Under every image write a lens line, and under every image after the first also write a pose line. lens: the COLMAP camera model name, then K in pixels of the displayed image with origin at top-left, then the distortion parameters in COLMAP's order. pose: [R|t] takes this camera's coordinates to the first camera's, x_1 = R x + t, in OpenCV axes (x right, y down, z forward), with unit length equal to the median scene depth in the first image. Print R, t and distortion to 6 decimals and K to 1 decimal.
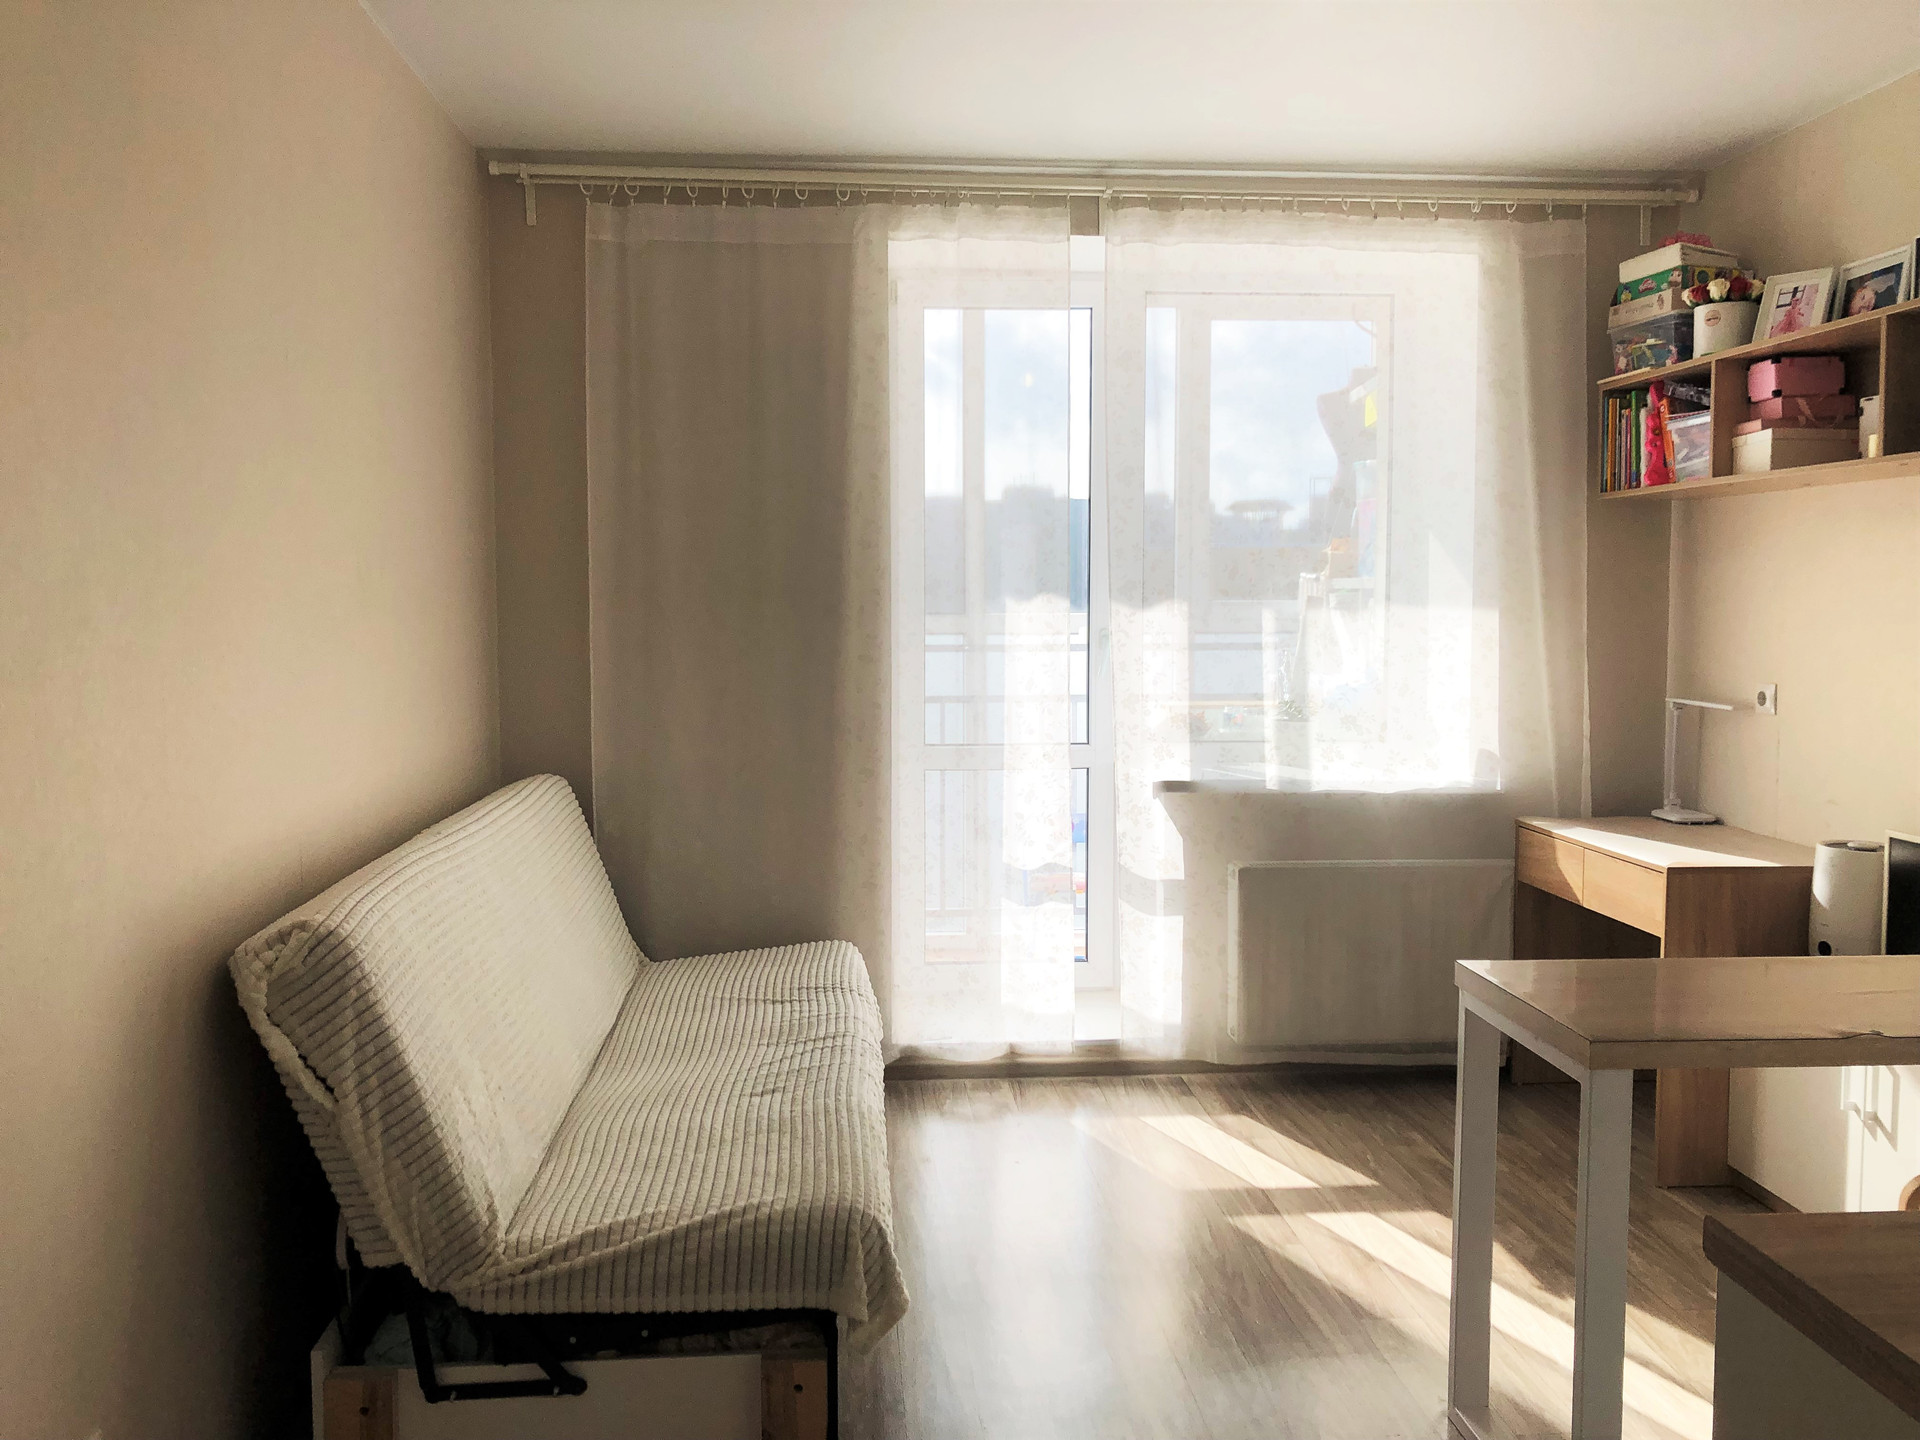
lens RADIAL K [[1589.4, 0, 954.4], [0, 1589.4, 701.7], [0, 0, 1]] dist [0.044993, -0.040698]
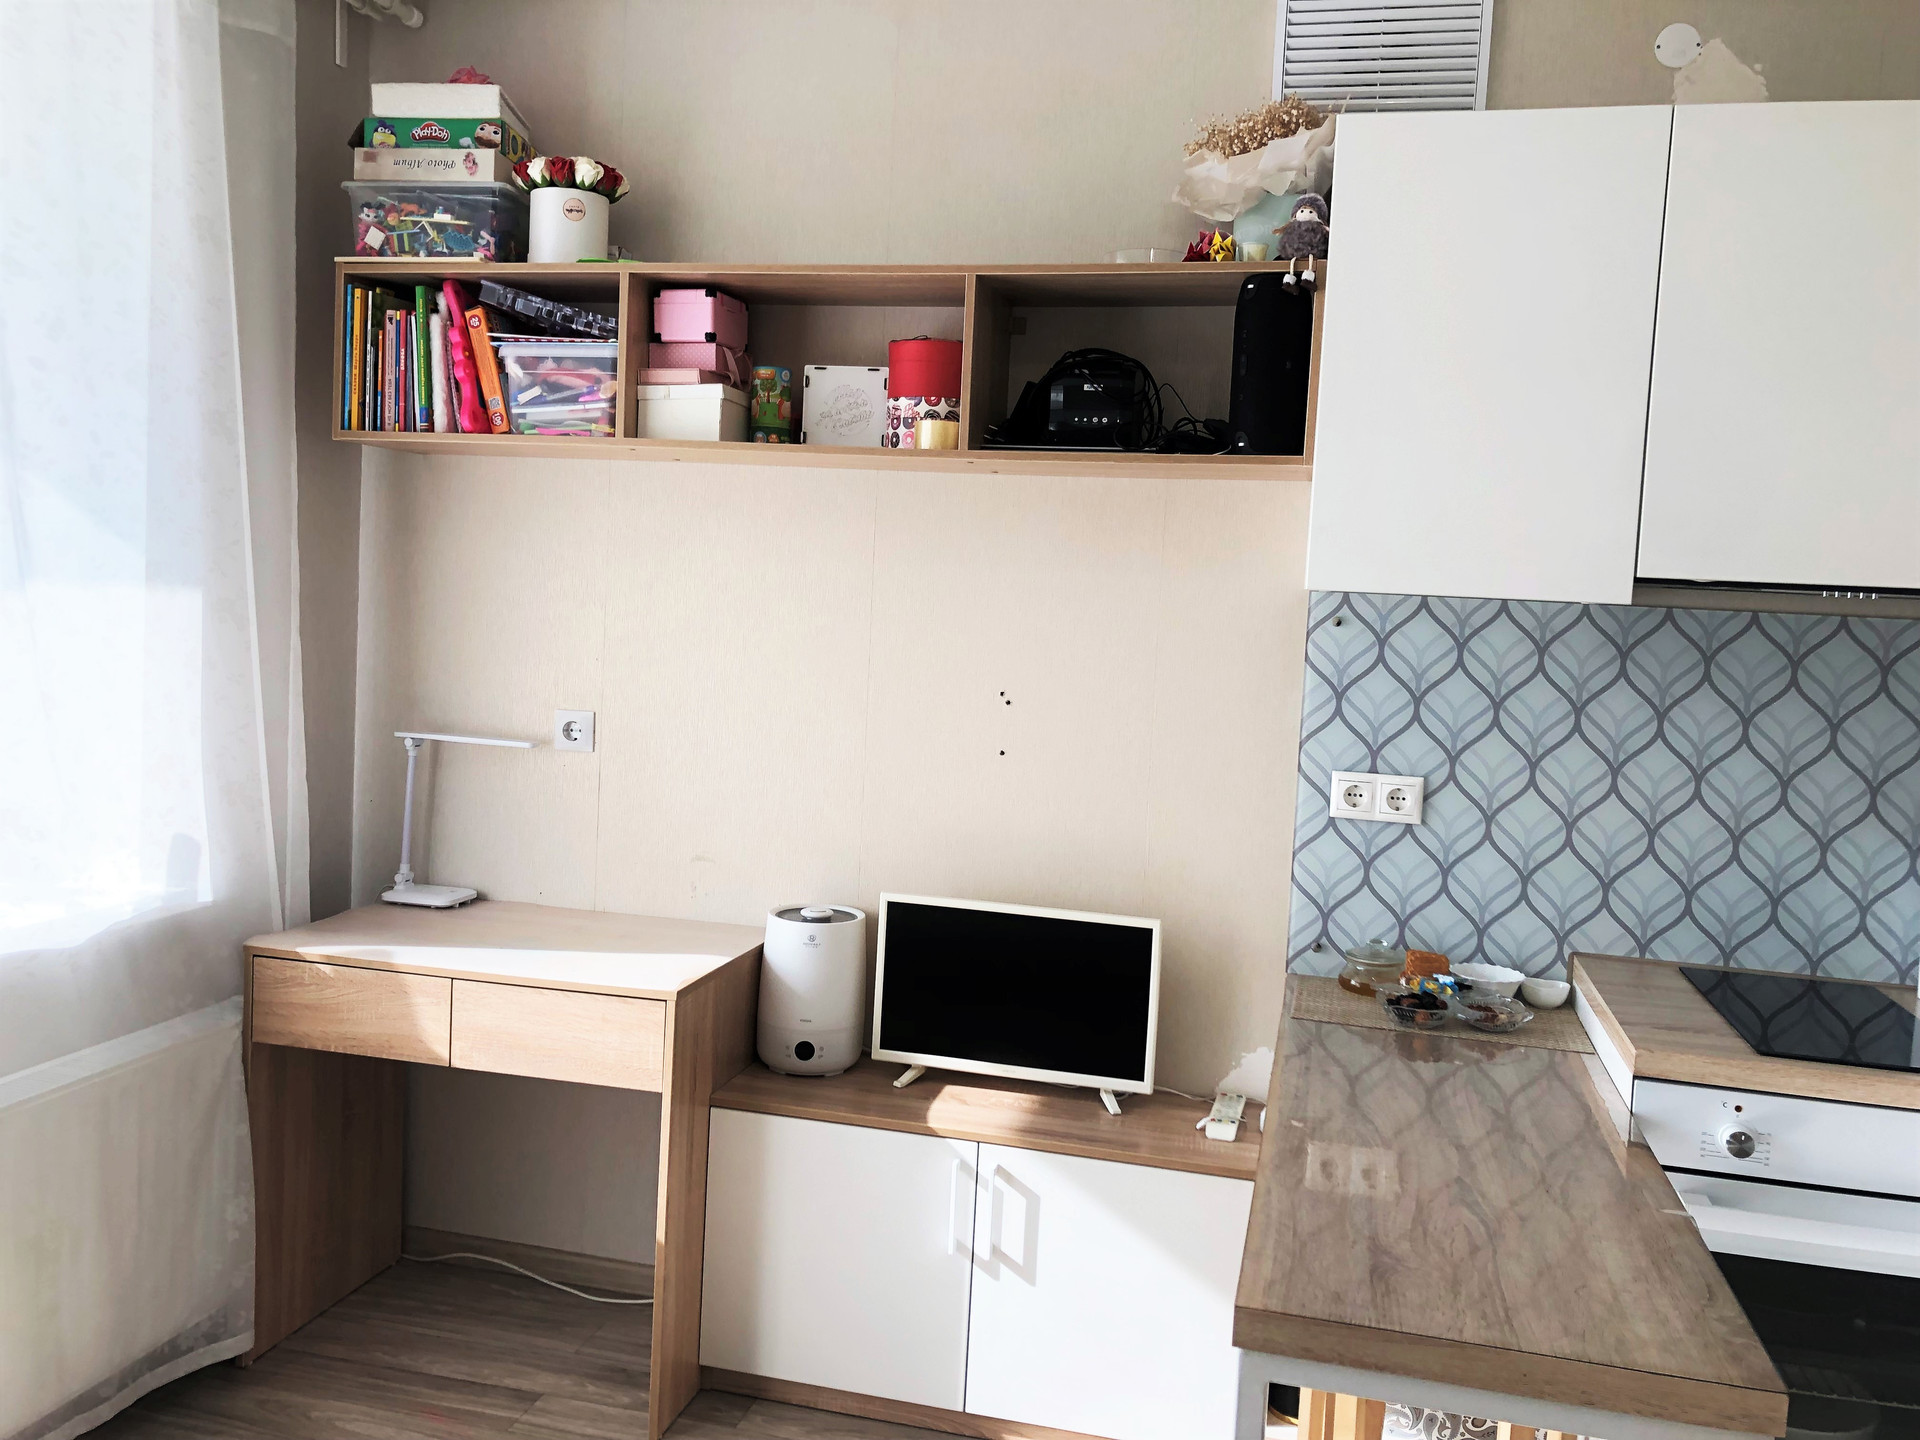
lens RADIAL K [[1589.4, 0, 964.0], [0, 1589.4, 697.6], [0, 0, 1]] dist [0.044993, -0.040698]
pose [[0.320552, -0.048458, 0.945991, -0.149054], [0.014912, 0.998825, 0.046112, -0.049301], [-0.947114, -0.000674, 0.320898, 0.573563]]
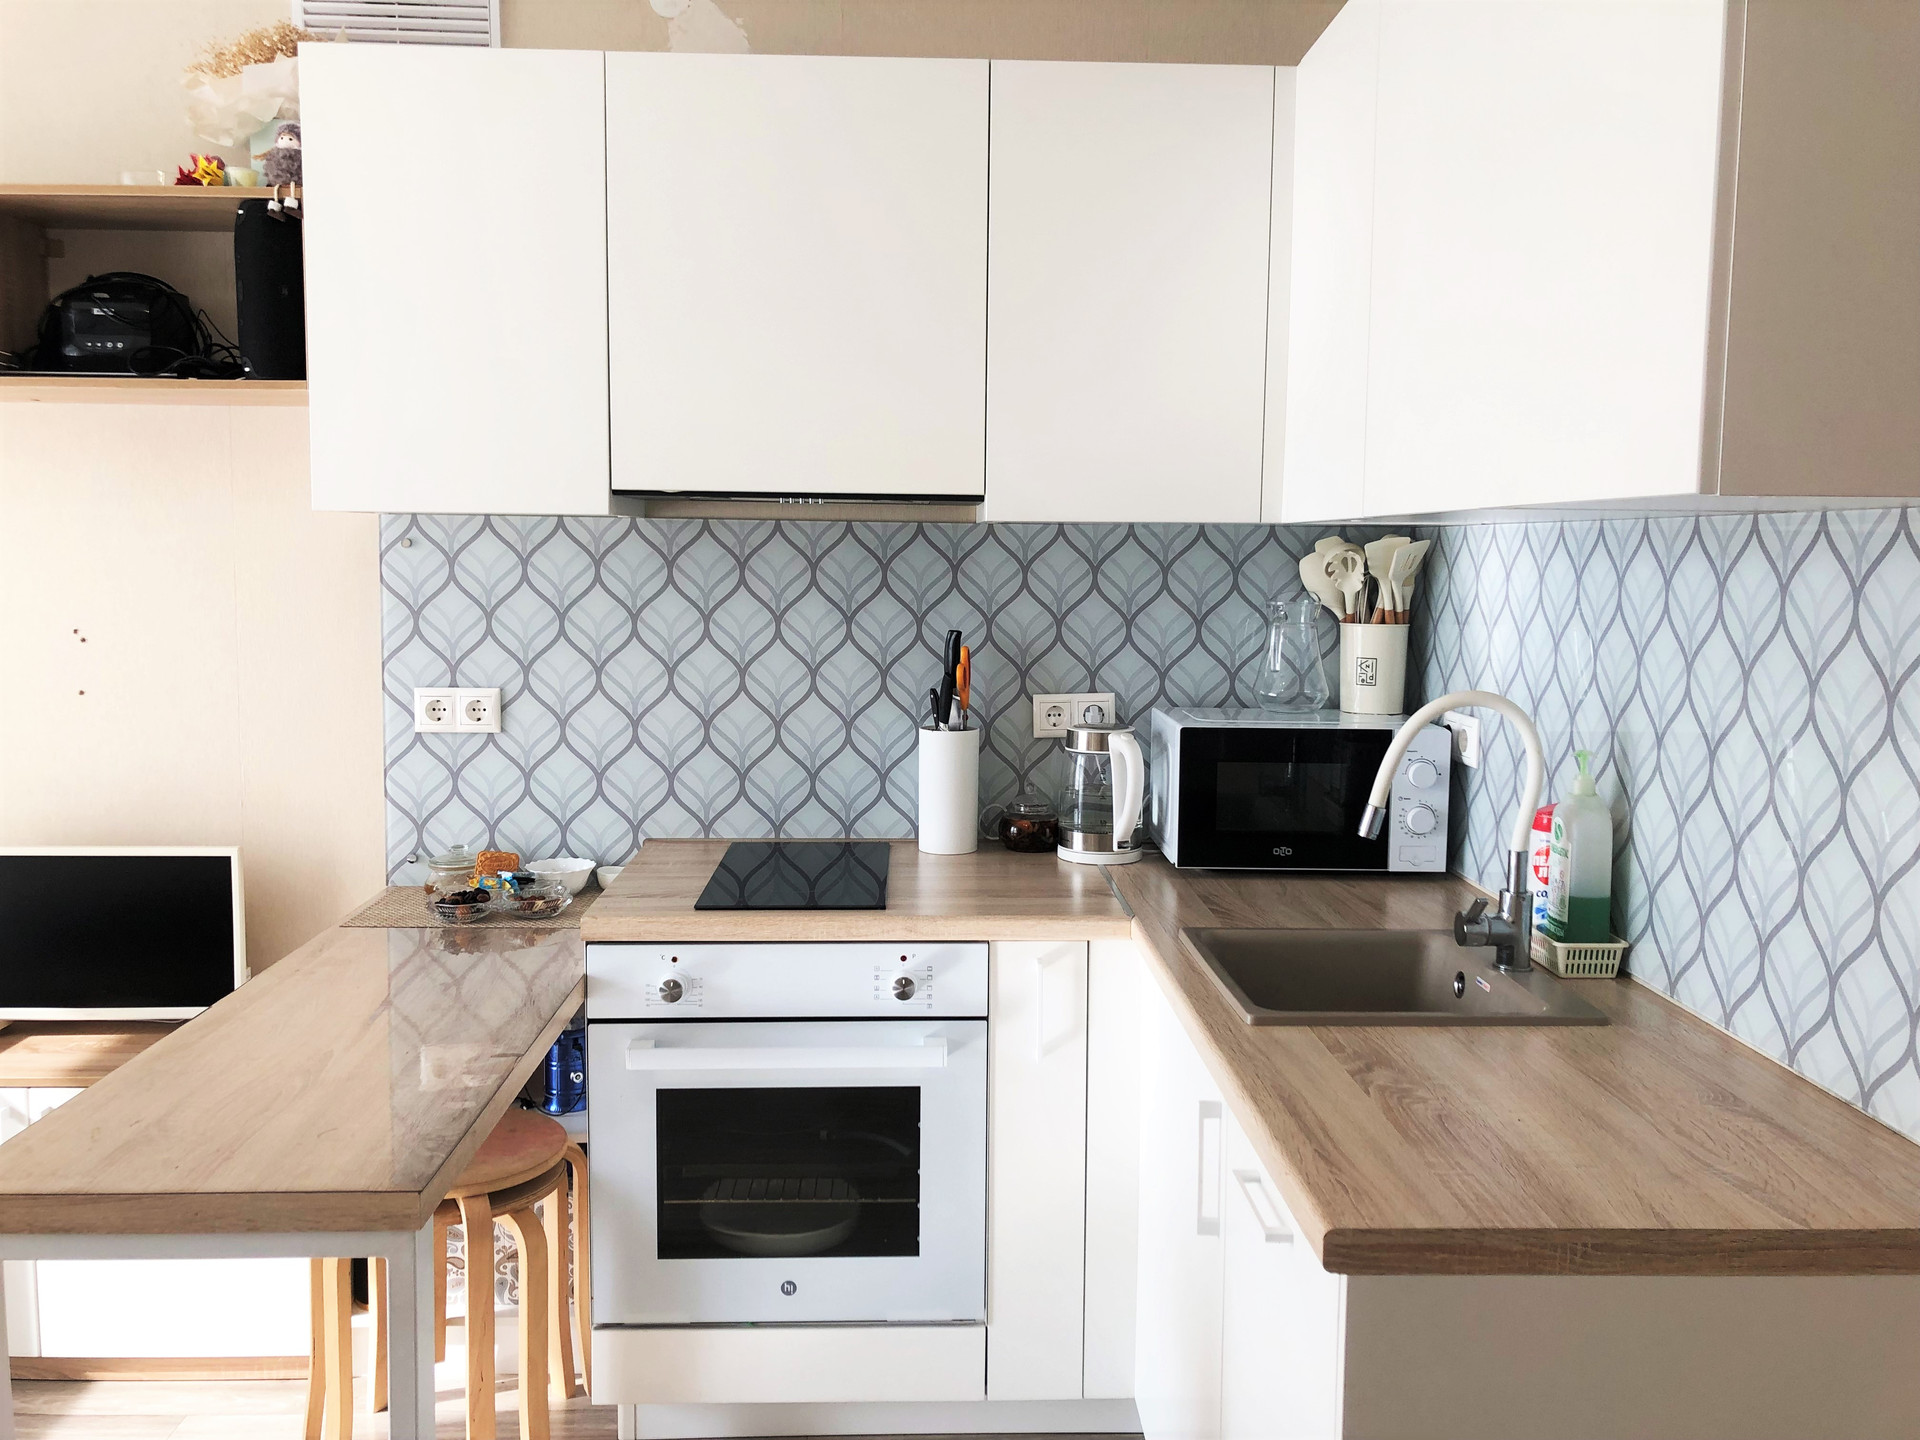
lens RADIAL K [[1589.4, 0, 967.0], [0, 1589.4, 692.1], [0, 0, 1]] dist [0.044993, -0.040698]
pose [[0.048296, -0.093662, 0.994432, -0.147586], [0.057684, 0.994194, 0.090838, -0.034108], [-0.997166, 0.052975, 0.053418, 0.382248]]
